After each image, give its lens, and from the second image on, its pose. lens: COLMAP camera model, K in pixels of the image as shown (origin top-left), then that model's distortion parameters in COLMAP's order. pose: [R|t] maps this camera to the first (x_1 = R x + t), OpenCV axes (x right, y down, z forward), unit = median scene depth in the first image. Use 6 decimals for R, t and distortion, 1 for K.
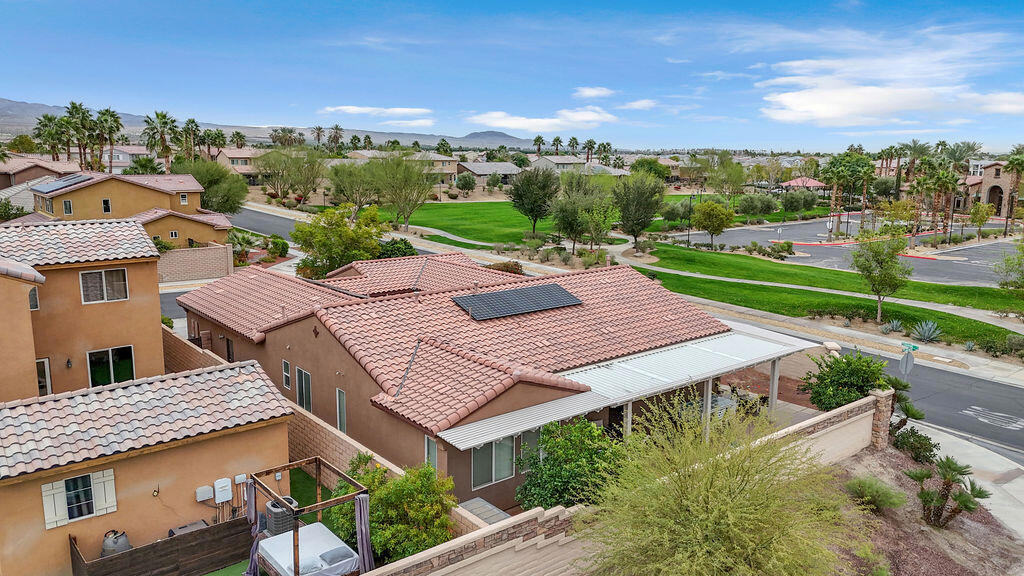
lens RADIAL K [[750.8, 0, 512.0], [0, 750.8, 288.0], [0, 0, 1]] dist [0.087875, -0.090375]
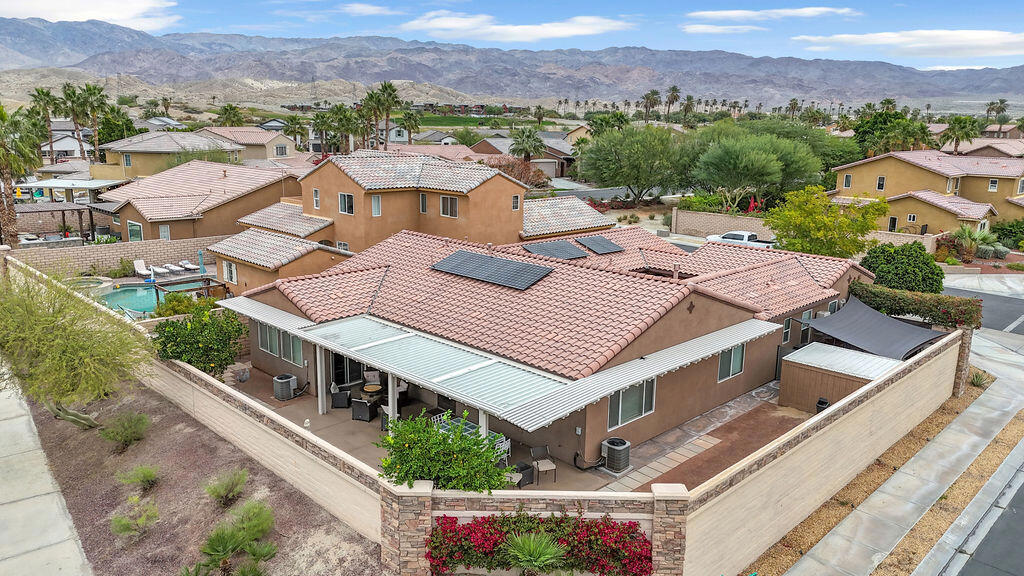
lens RADIAL K [[750.8, 0, 512.0], [0, 750.8, 288.0], [0, 0, 1]] dist [0.087875, -0.090375]
pose [[0.105033, 0.211787, -0.971656, 1.068818], [-0.196095, 0.962287, 0.188547, -0.164579], [0.974943, 0.170733, 0.142602, 0.955192]]
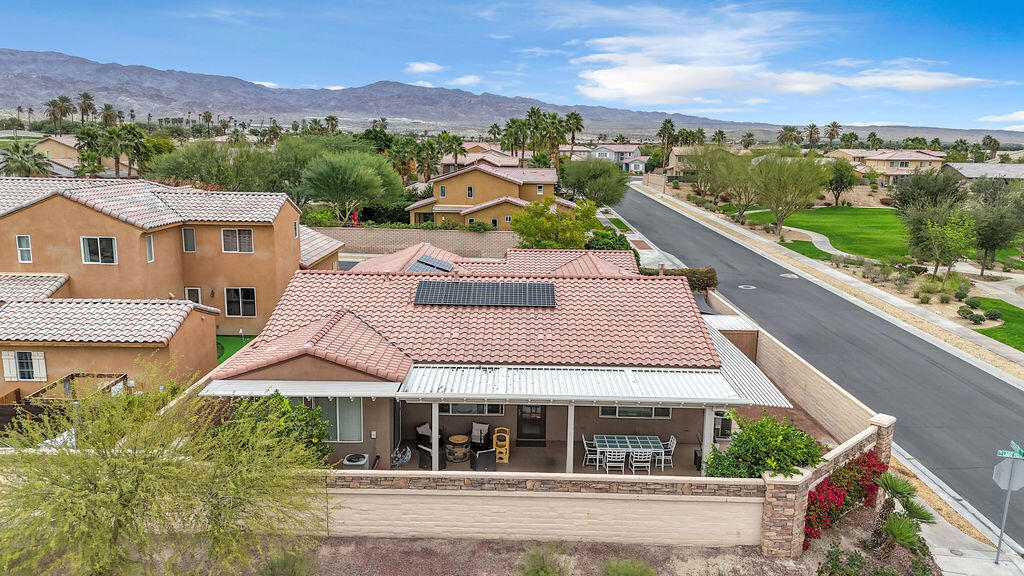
lens RADIAL K [[750.8, 0, 512.0], [0, 750.8, 288.0], [0, 0, 1]] dist [0.087875, -0.090375]
pose [[0.772359, 0.126426, -0.622477, 0.699381], [-0.125912, 0.991018, 0.045047, -0.042143], [0.622581, 0.043585, 0.781341, 0.264831]]
